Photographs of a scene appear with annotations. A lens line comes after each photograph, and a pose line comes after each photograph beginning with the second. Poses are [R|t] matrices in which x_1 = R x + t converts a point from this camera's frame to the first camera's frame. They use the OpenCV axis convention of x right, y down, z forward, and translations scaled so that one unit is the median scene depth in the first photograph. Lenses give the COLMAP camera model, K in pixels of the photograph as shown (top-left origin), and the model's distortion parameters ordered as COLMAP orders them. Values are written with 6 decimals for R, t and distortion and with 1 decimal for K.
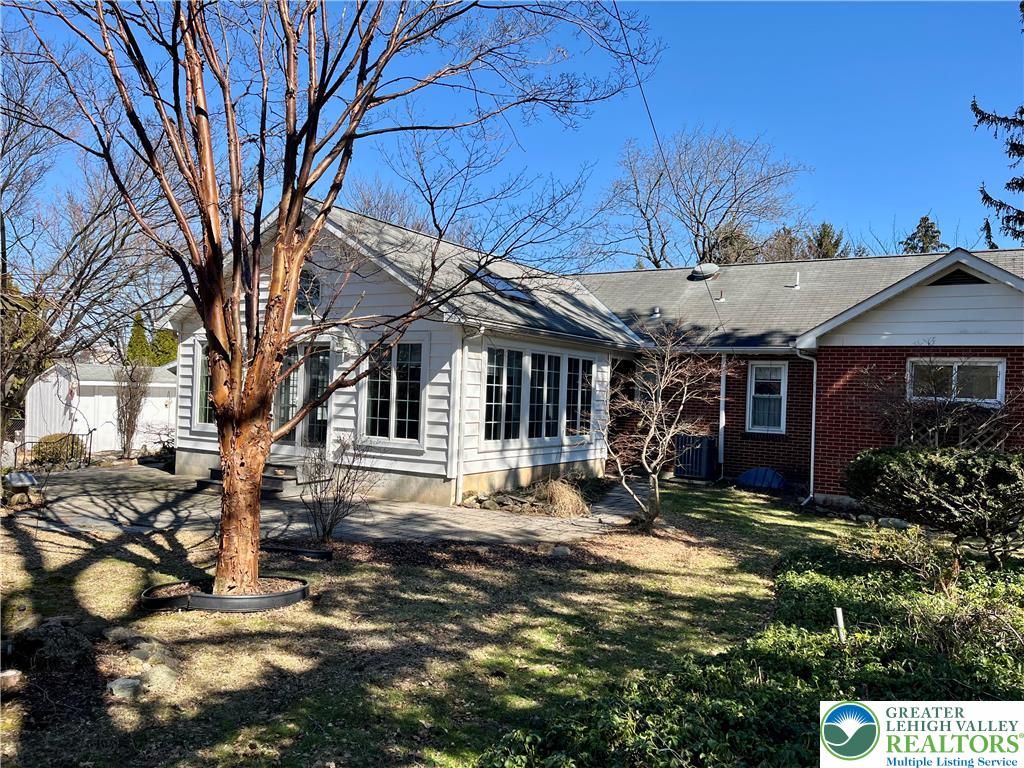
lens RADIAL K [[798.8, 0, 512.0], [0, 798.8, 384.0], [0, 0, 1]] dist [0.079109, -0.105977]
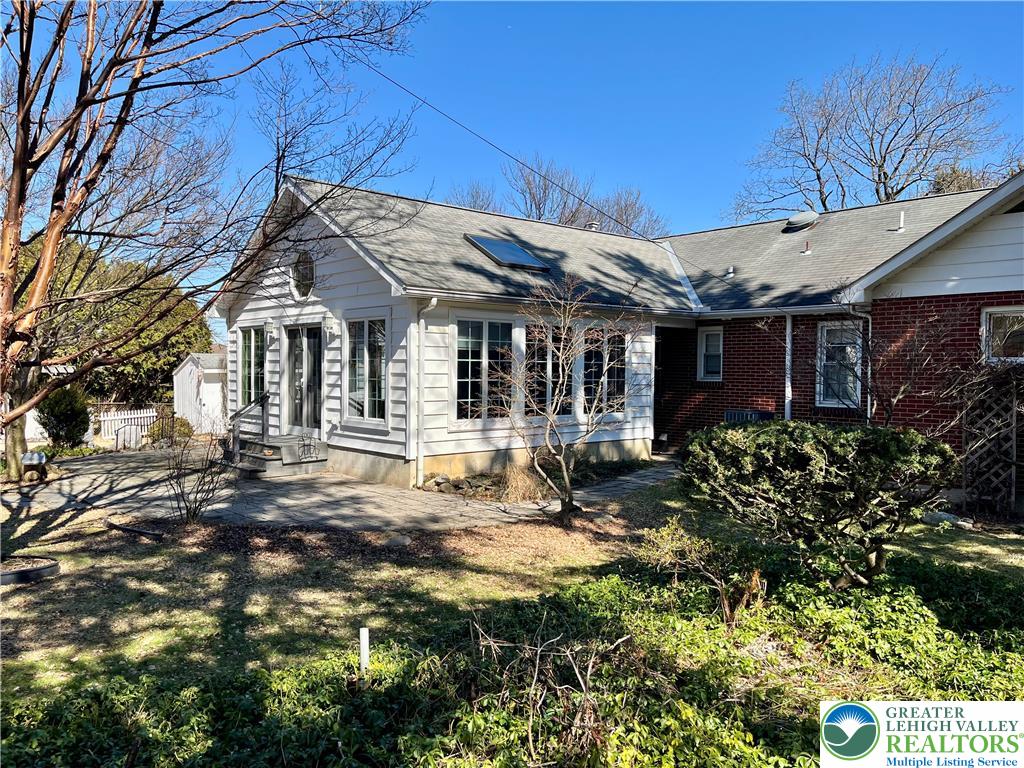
lens RADIAL K [[798.8, 0, 512.0], [0, 798.8, 384.0], [0, 0, 1]] dist [0.079109, -0.105977]
pose [[0.954517, -0.023139, -0.297257, 0.303521], [0.030095, 0.999369, 0.018843, 0.012993], [0.296634, -0.026932, 0.954612, 0.122631]]
